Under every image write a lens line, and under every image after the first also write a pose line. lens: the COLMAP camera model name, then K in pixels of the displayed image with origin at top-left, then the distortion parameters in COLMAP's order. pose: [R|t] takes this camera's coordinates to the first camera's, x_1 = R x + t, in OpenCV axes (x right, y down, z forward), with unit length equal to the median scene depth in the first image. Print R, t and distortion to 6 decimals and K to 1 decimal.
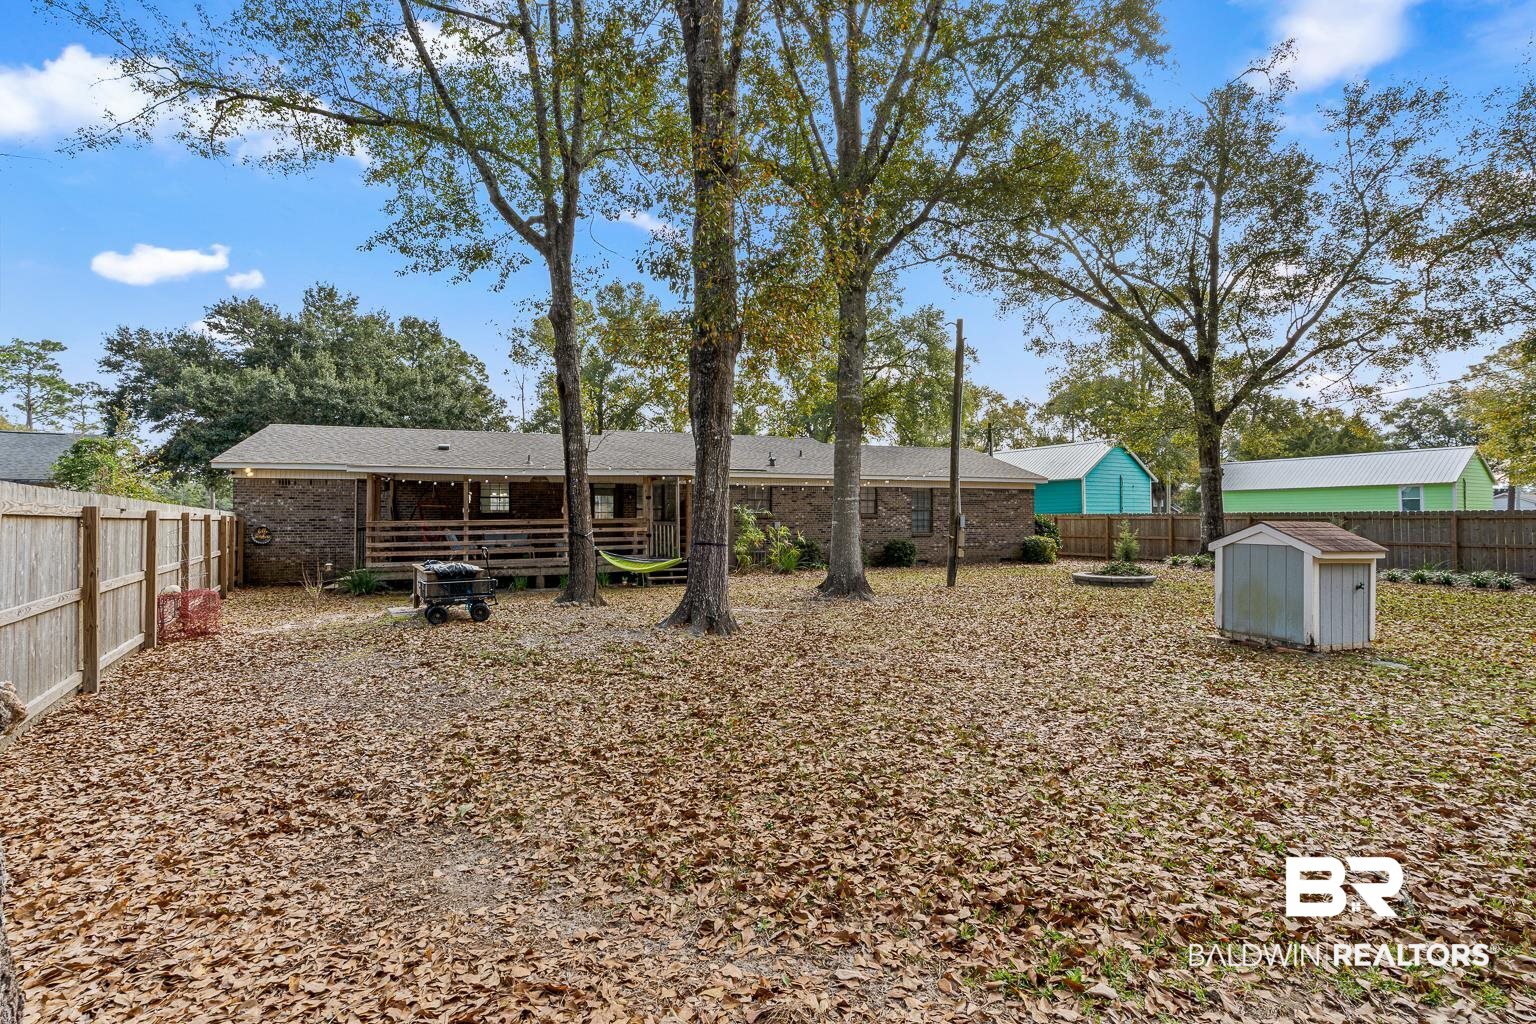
lens RADIAL K [[695.5, 0, 761.4], [0, 695.5, 521.4], [0, 0, 1]] dist [-0.000722, 0.000654]
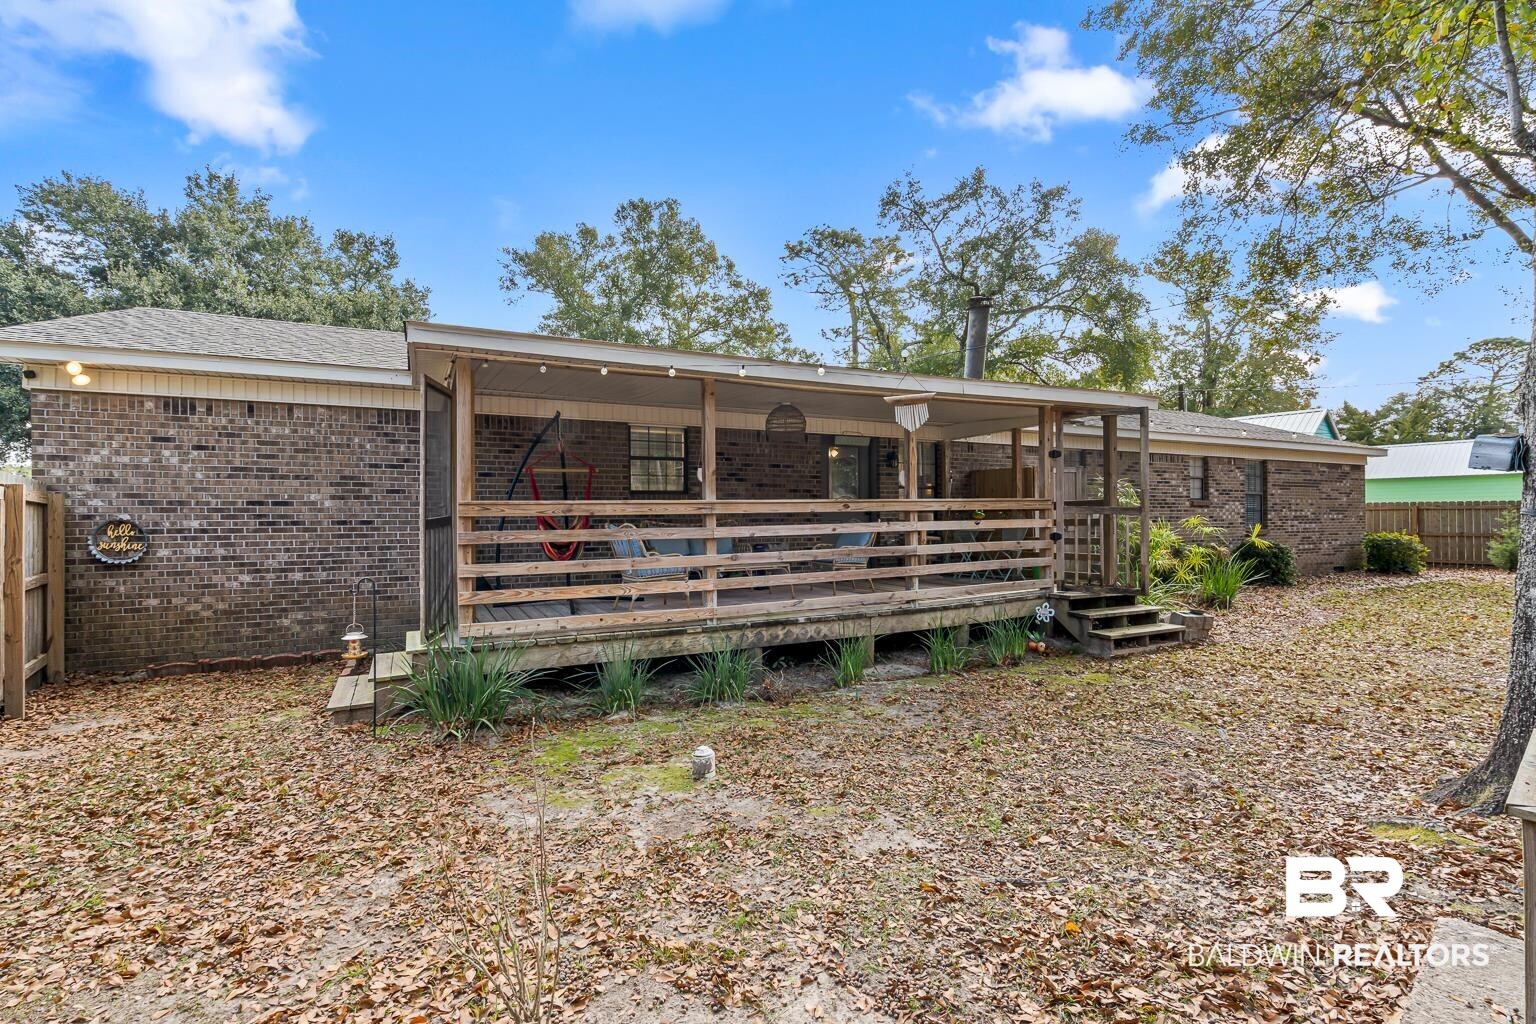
lens RADIAL K [[695.5, 0, 761.4], [0, 695.5, 521.4], [0, 0, 1]] dist [-0.000722, 0.000654]
pose [[0.992551, -0.002625, 0.121804, -0.408485], [0.002286, 0.999993, 0.002929, 0.008415], [-0.121811, -0.002629, 0.992550, 0.571177]]
